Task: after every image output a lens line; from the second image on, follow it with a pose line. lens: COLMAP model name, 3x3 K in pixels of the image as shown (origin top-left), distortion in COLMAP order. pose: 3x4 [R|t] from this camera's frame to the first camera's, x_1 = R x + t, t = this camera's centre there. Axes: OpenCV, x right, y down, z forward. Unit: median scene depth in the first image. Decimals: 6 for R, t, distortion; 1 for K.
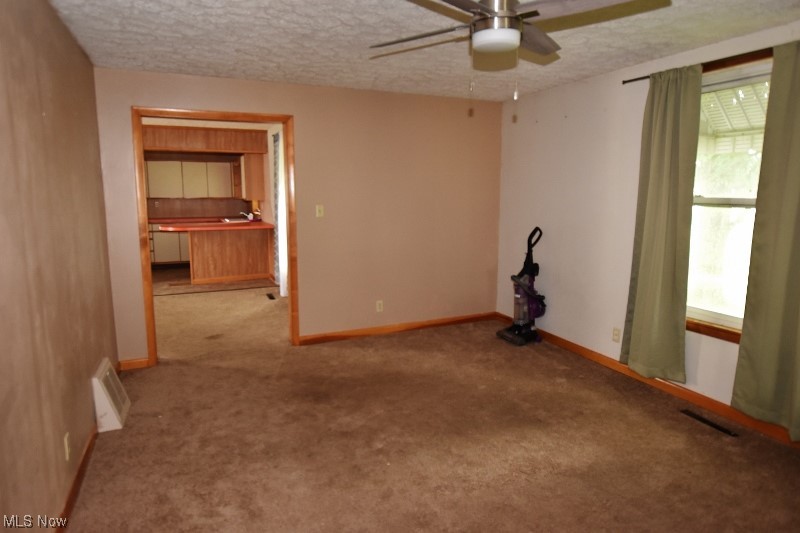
lens RADIAL K [[511.0, 0, 399.9], [0, 511.0, 267.6], [0, 0, 1]] dist [0.006686, 0.001006]
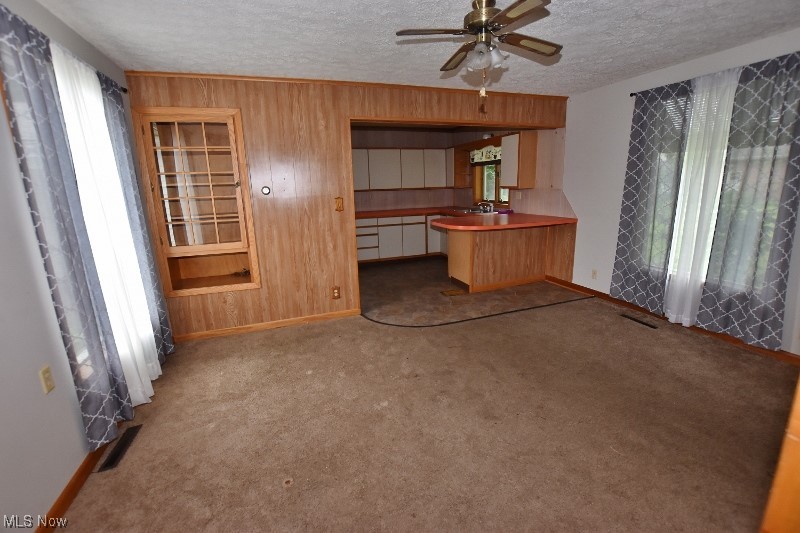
lens RADIAL K [[352.9, 0, 400.8], [0, 352.9, 265.7], [0, 0, 1]] dist [-0.027674, 0.002700]
pose [[0.997810, -0.016098, -0.064156, -0.463915], [0.021378, 0.996363, 0.082484, -0.058279], [0.062595, -0.083675, 0.994525, 0.413711]]
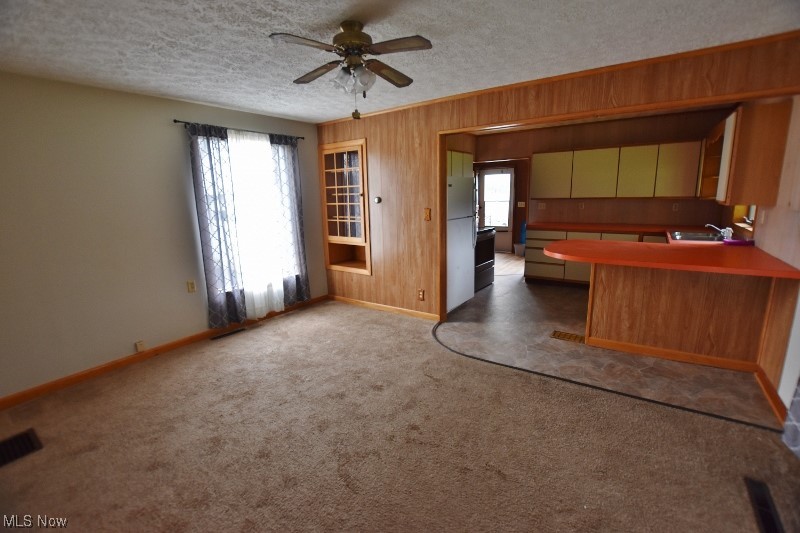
lens RADIAL K [[352.9, 0, 401.8], [0, 352.9, 264.2], [0, 0, 1]] dist [-0.027674, 0.002700]
pose [[0.529202, 0.150641, -0.835017, -0.182136], [-0.096094, 0.988423, 0.117415, -0.085858], [0.843037, 0.018103, 0.537550, 0.568930]]
